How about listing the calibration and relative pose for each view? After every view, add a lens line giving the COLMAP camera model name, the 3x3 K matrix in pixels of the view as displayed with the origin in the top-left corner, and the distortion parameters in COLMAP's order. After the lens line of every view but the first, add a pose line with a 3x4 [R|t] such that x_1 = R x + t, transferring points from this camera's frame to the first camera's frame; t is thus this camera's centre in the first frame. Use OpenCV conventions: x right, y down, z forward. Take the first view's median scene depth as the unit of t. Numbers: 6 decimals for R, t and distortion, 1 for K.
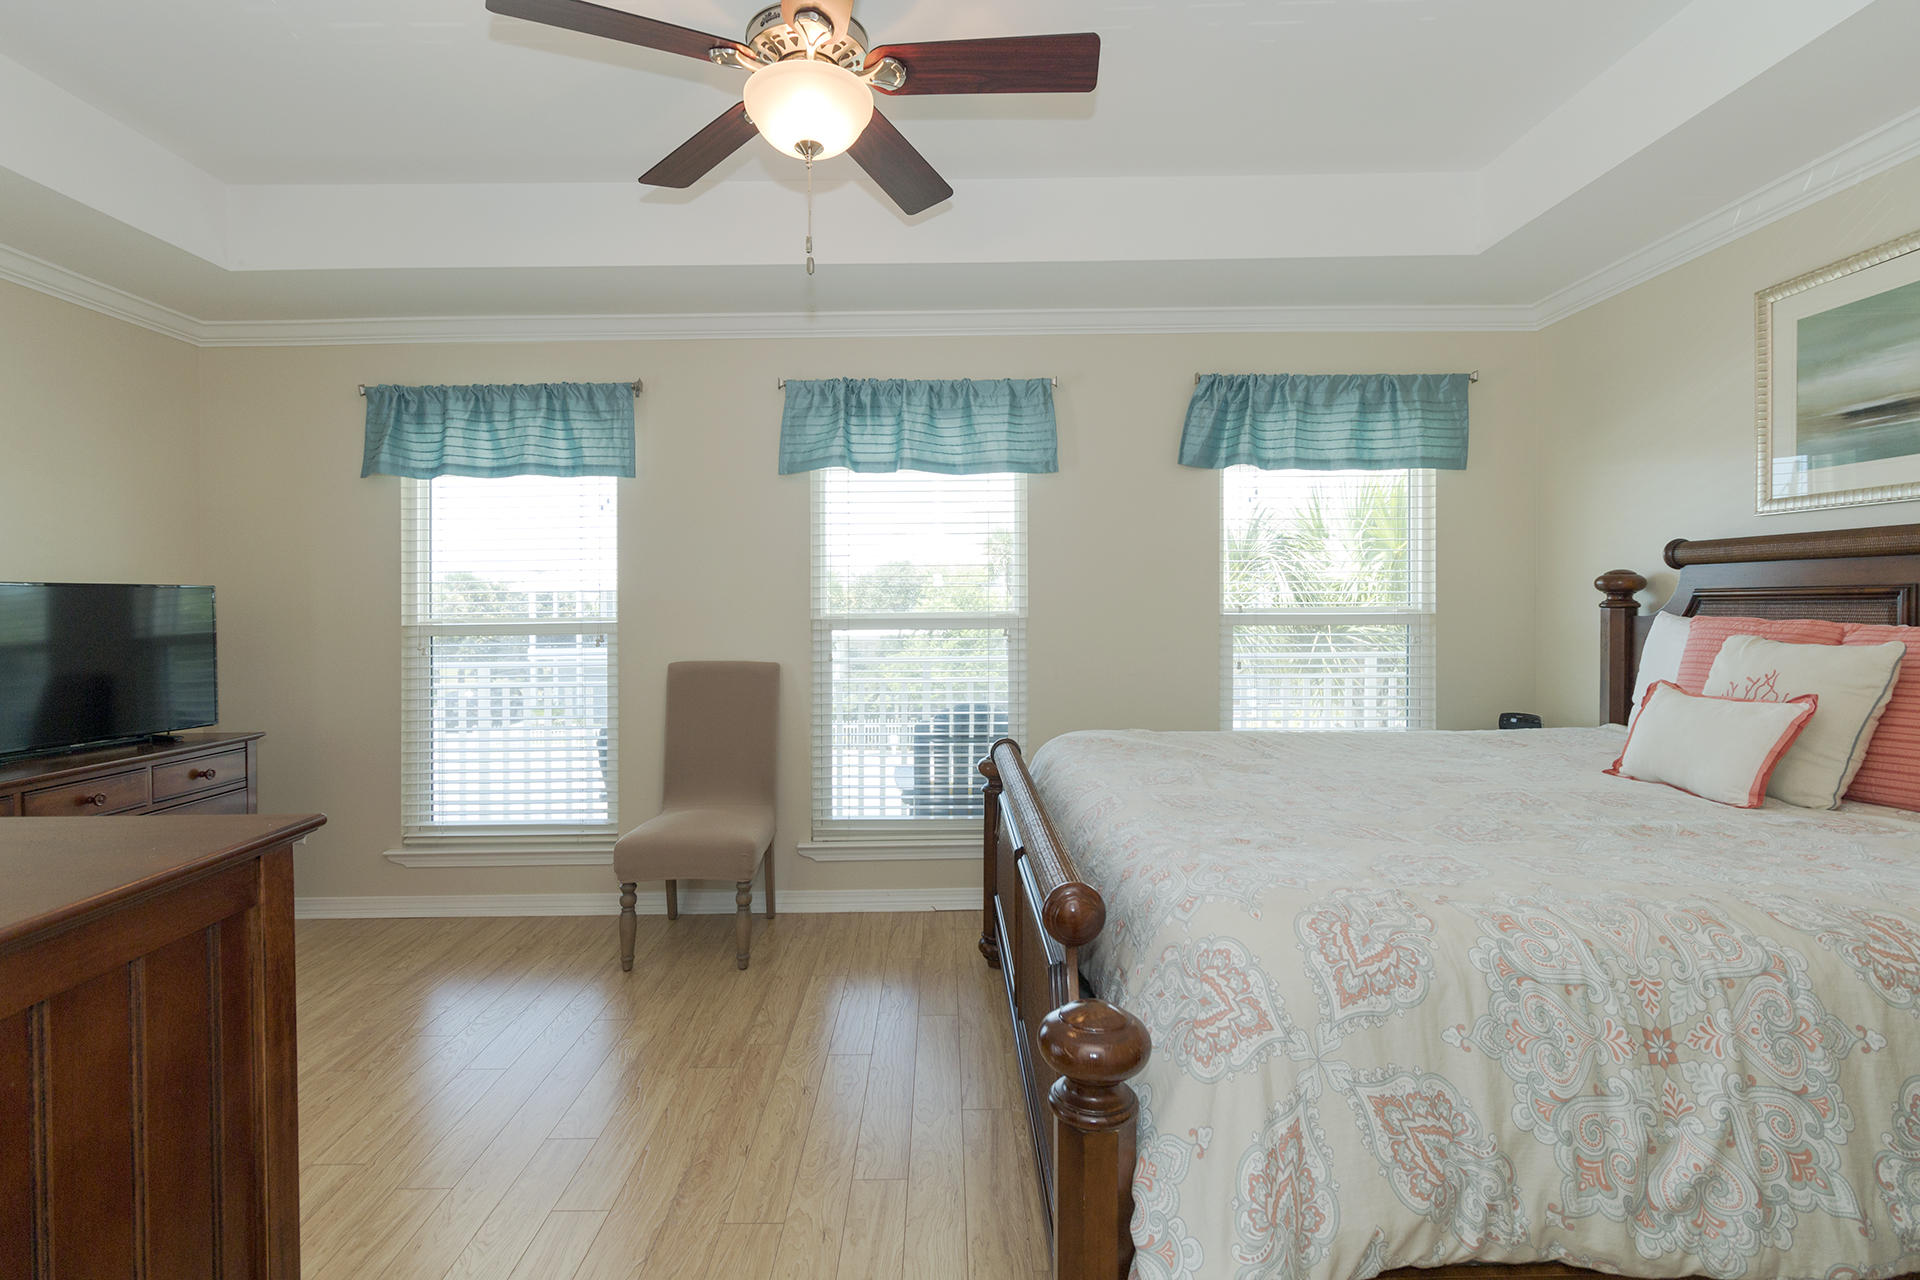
lens RADIAL K [[1000.4, 0, 961.2], [0, 1000.4, 624.7], [0, 0, 1]] dist [0.000192, 0.001680]
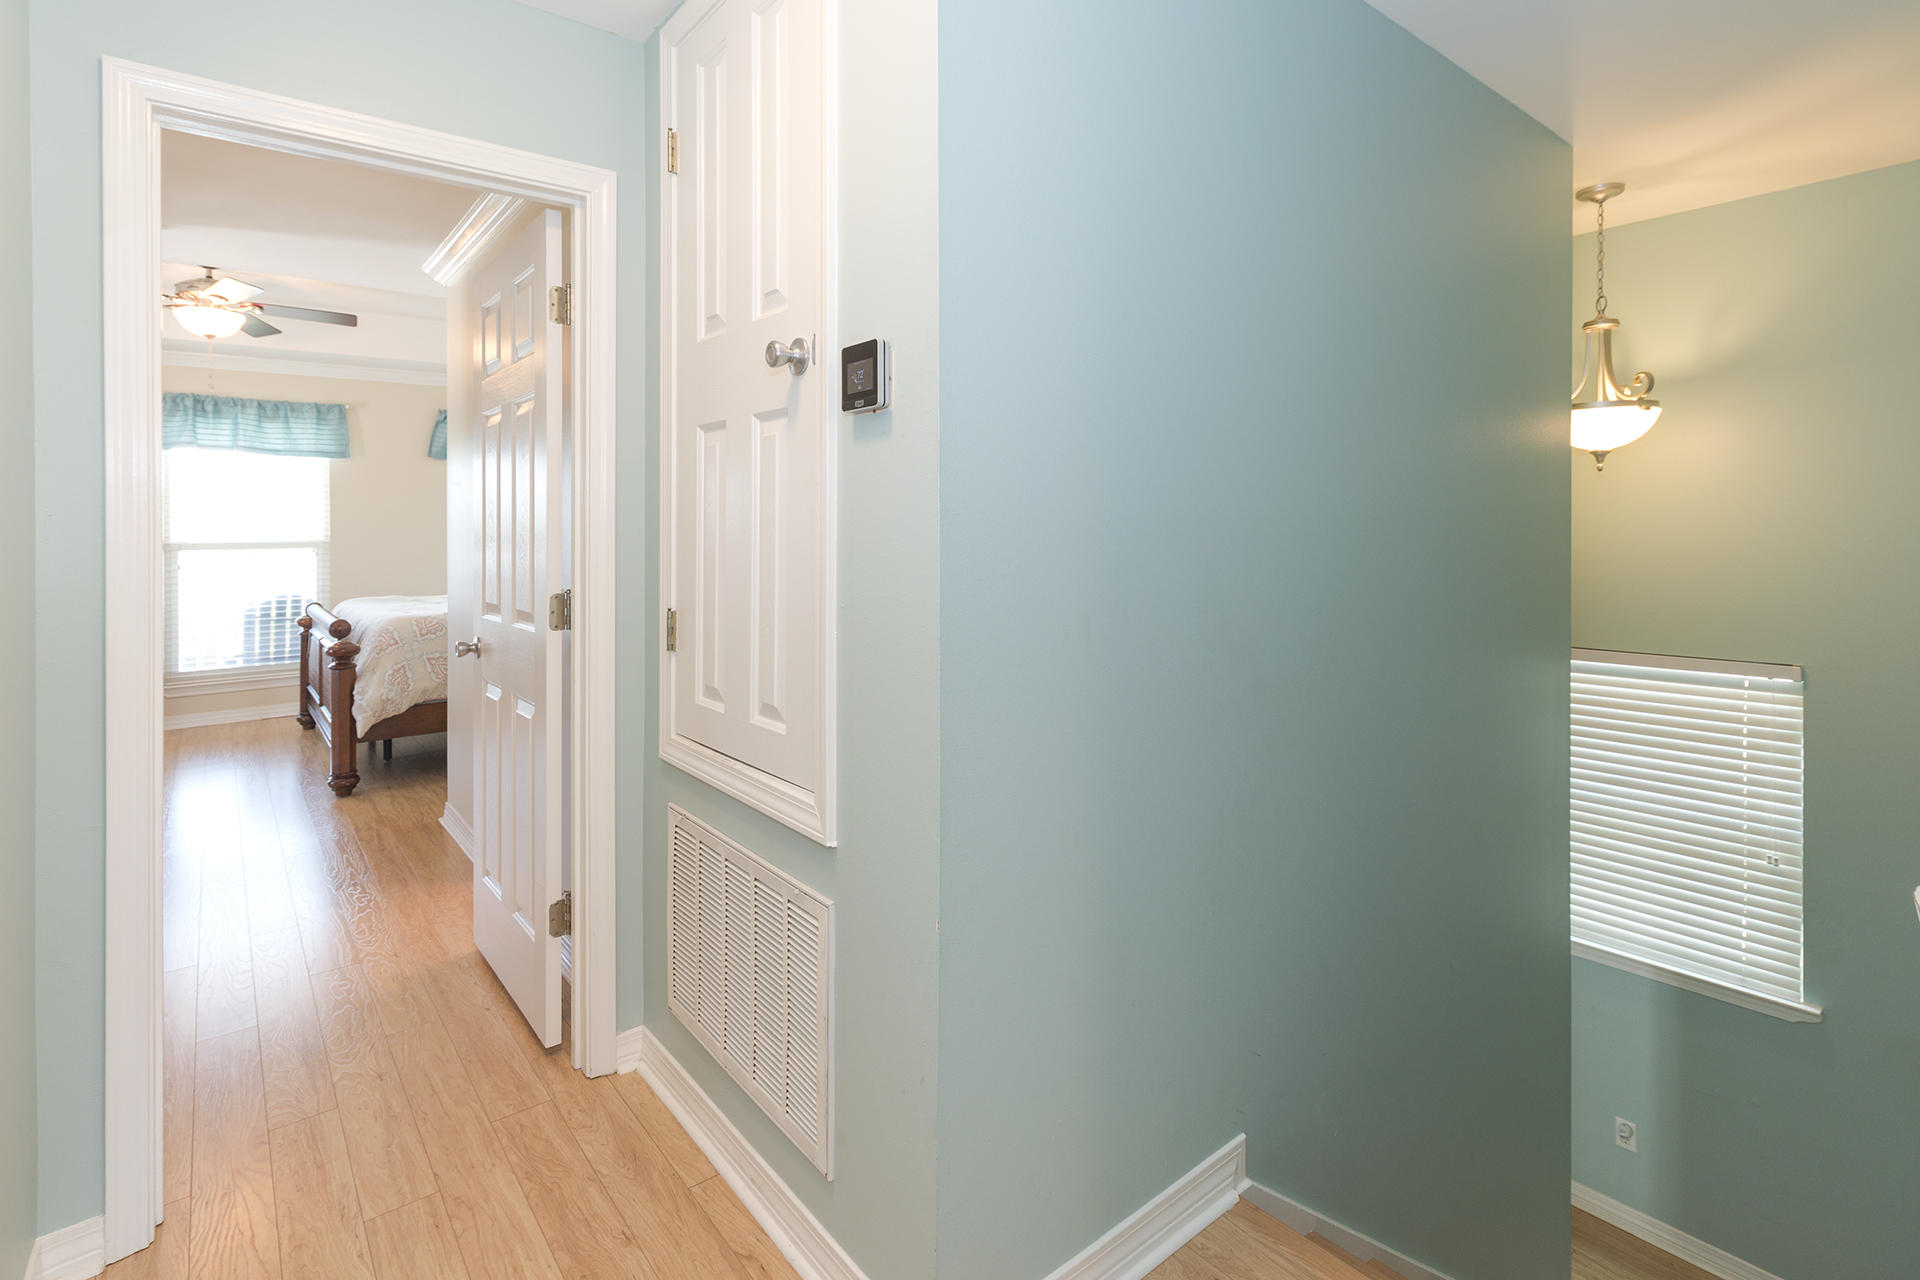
lens RADIAL K [[1000.4, 0, 999.7], [0, 1000.4, 529.1], [0, 0, 1]] dist [0.000192, 0.001680]
pose [[0.800968, -0.001286, 0.598705, -0.040843], [0.018261, 0.999585, -0.022283, 0.030966], [-0.598428, 0.028781, 0.800659, -1.060323]]
